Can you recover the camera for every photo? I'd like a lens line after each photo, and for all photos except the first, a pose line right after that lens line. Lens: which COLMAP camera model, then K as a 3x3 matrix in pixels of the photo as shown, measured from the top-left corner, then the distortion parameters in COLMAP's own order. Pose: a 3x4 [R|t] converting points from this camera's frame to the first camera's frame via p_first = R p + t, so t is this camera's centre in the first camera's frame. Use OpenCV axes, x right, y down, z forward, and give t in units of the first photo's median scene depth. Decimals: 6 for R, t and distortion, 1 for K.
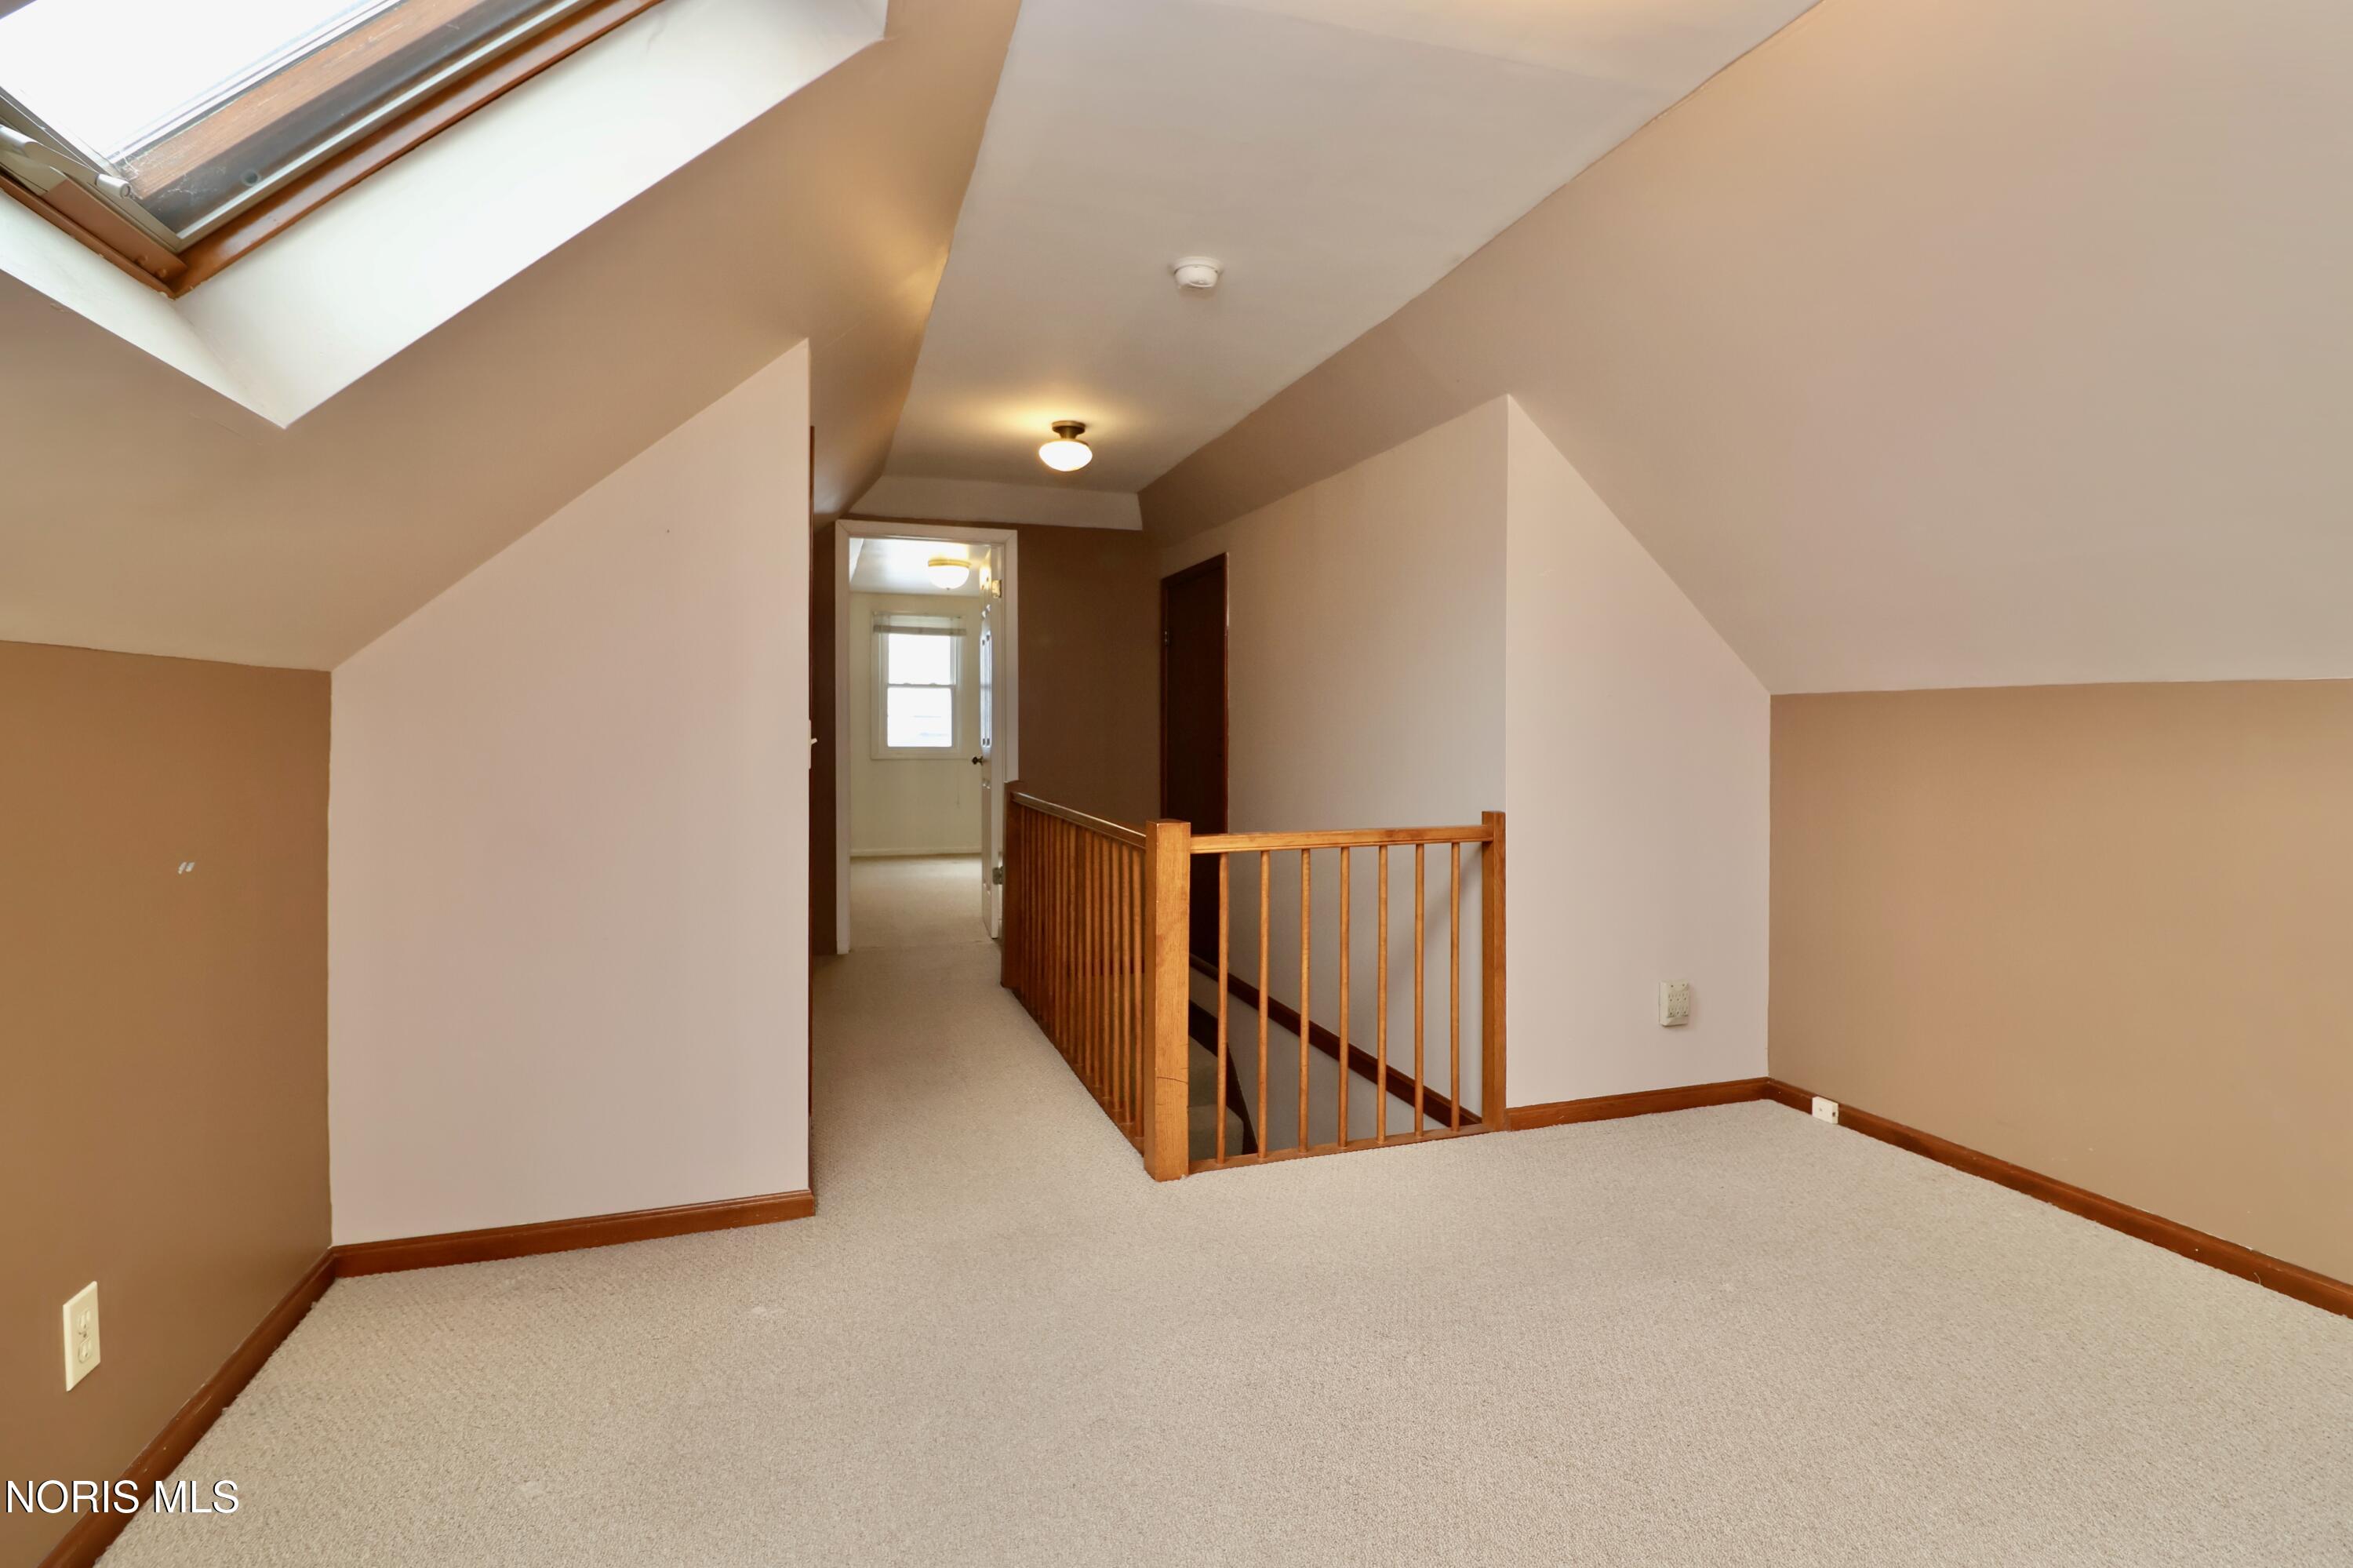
lens RADIAL K [[1149.2, 0, 1196.3], [0, 1149.2, 772.7], [0, 0, 1]] dist [-0.019439, -0.001838]
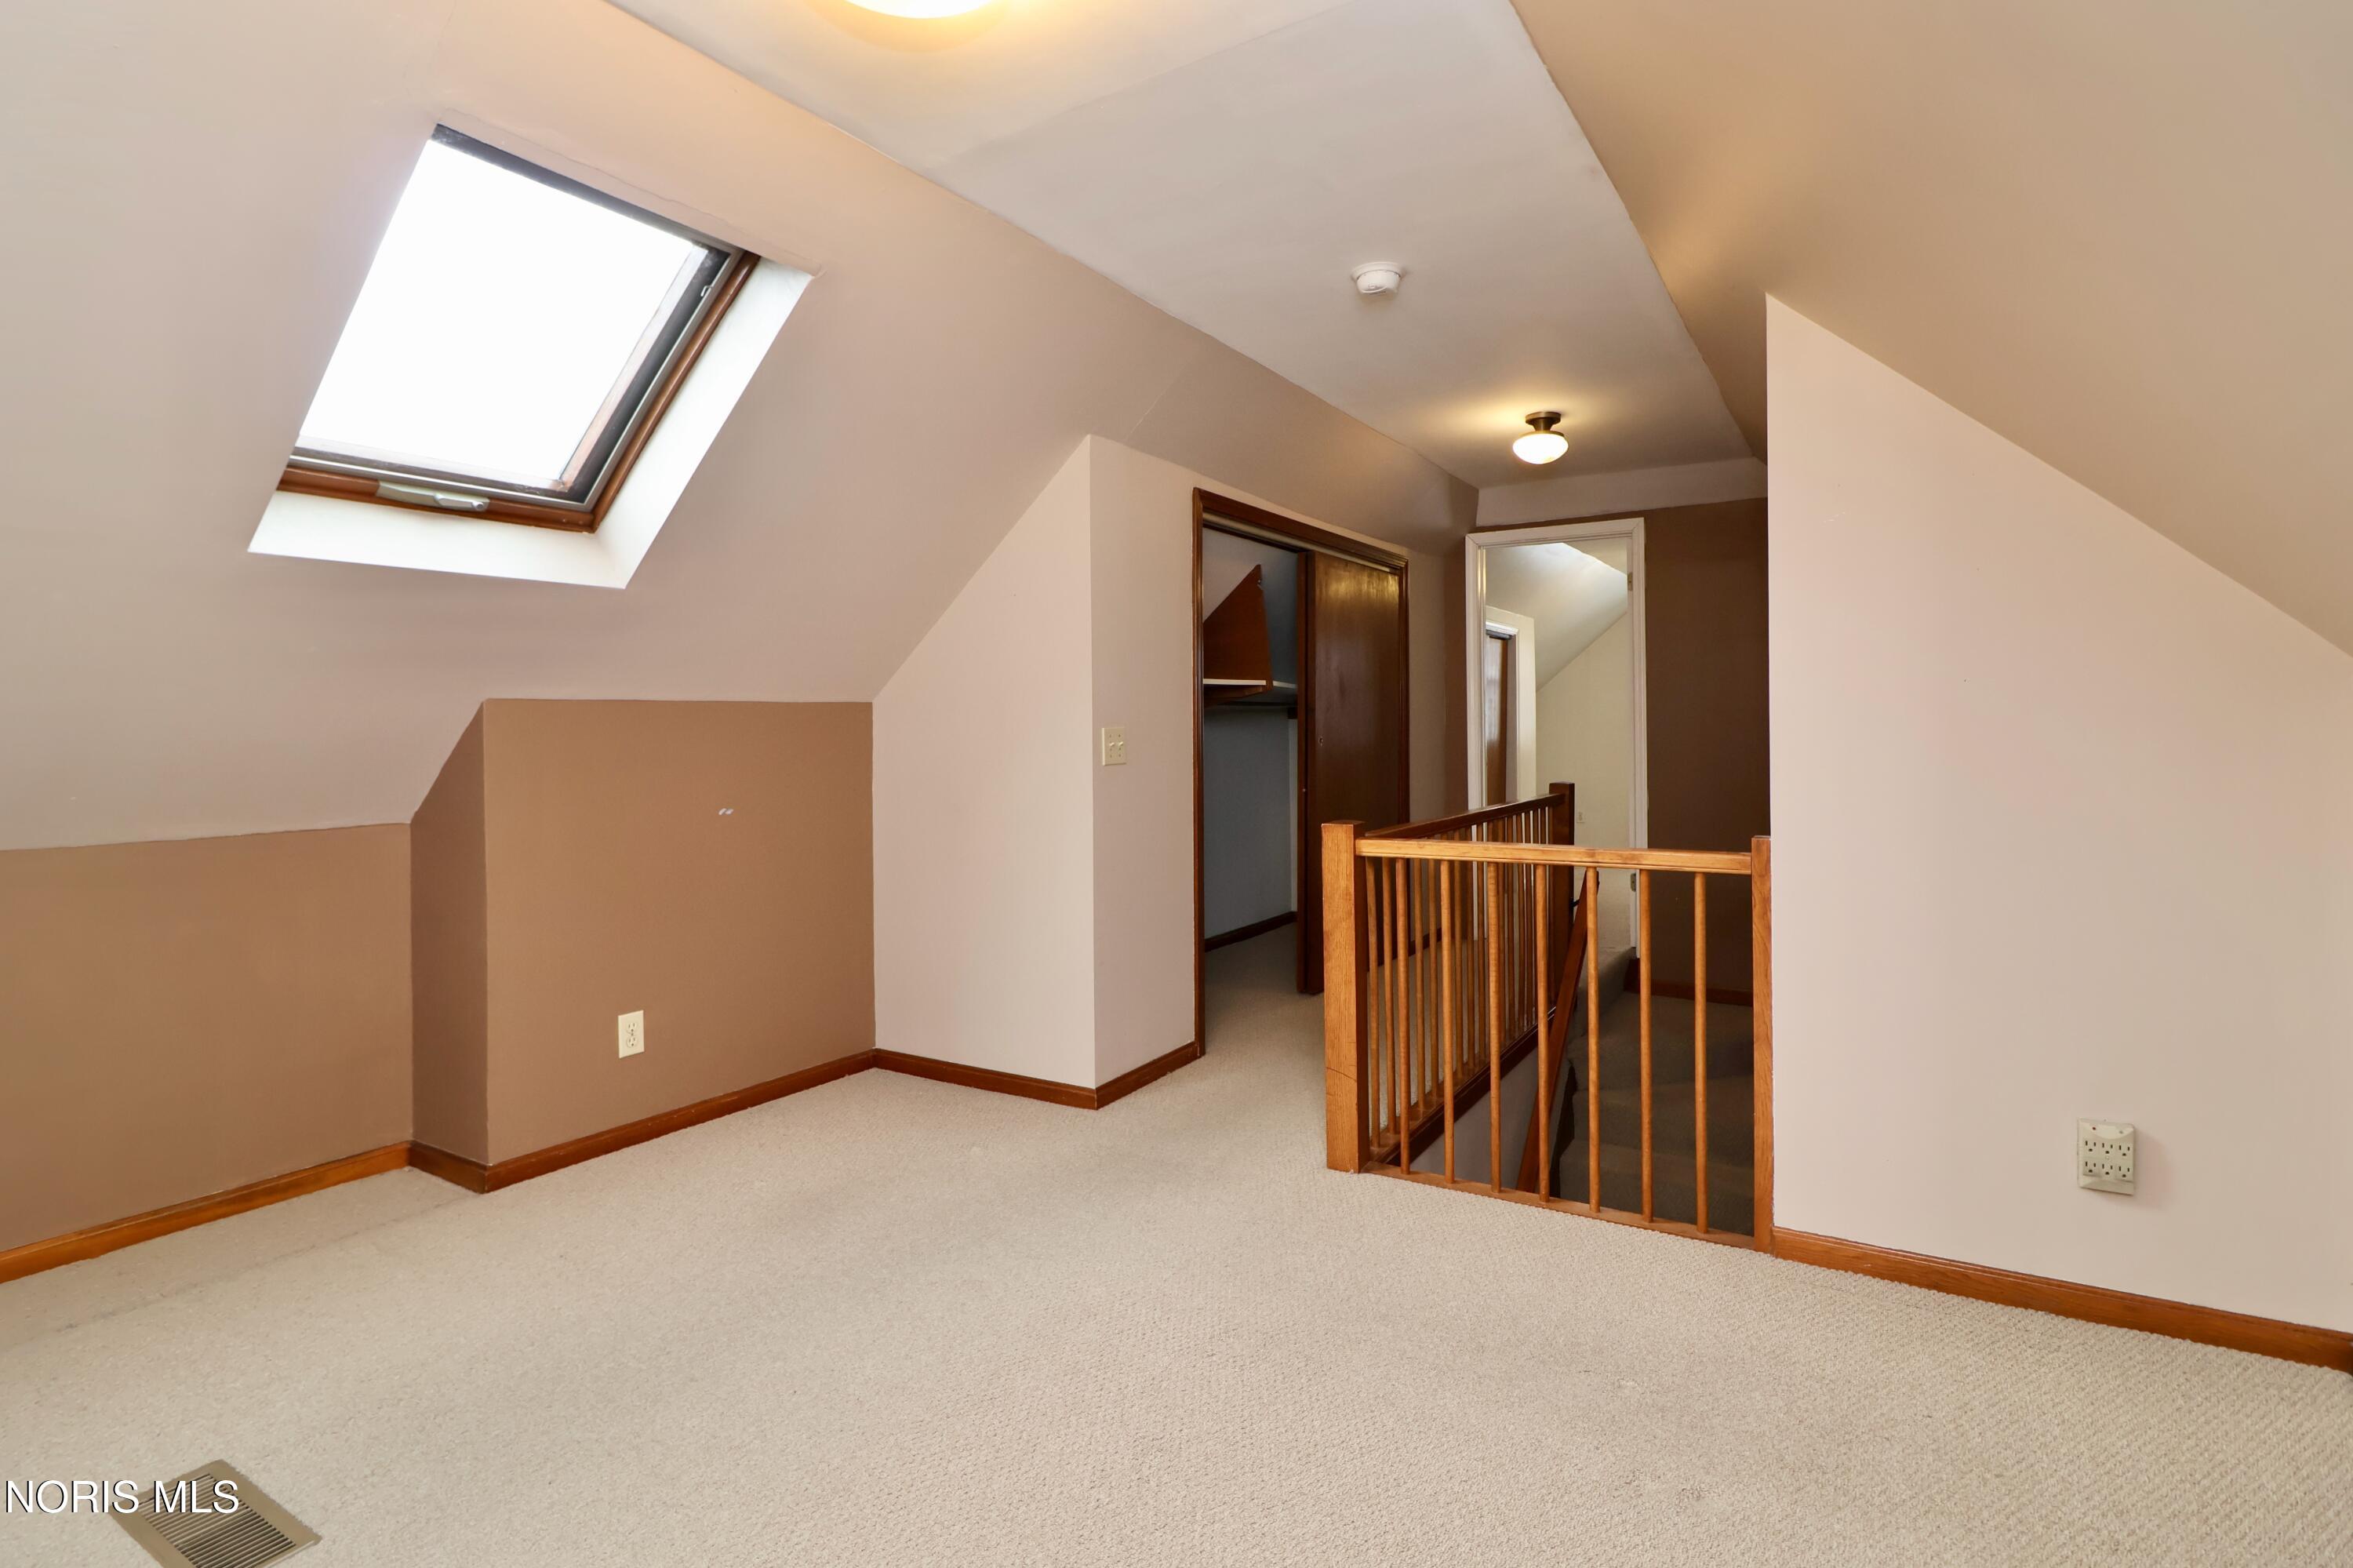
lens RADIAL K [[1149.2, 0, 1196.4], [0, 1149.2, 771.6], [0, 0, 1]] dist [-0.019439, -0.001838]
pose [[0.635527, 0.020947, -0.771794, 0.620939], [-0.019975, 0.999743, 0.010686, -0.010530], [0.771820, 0.008626, 0.635782, 0.220641]]
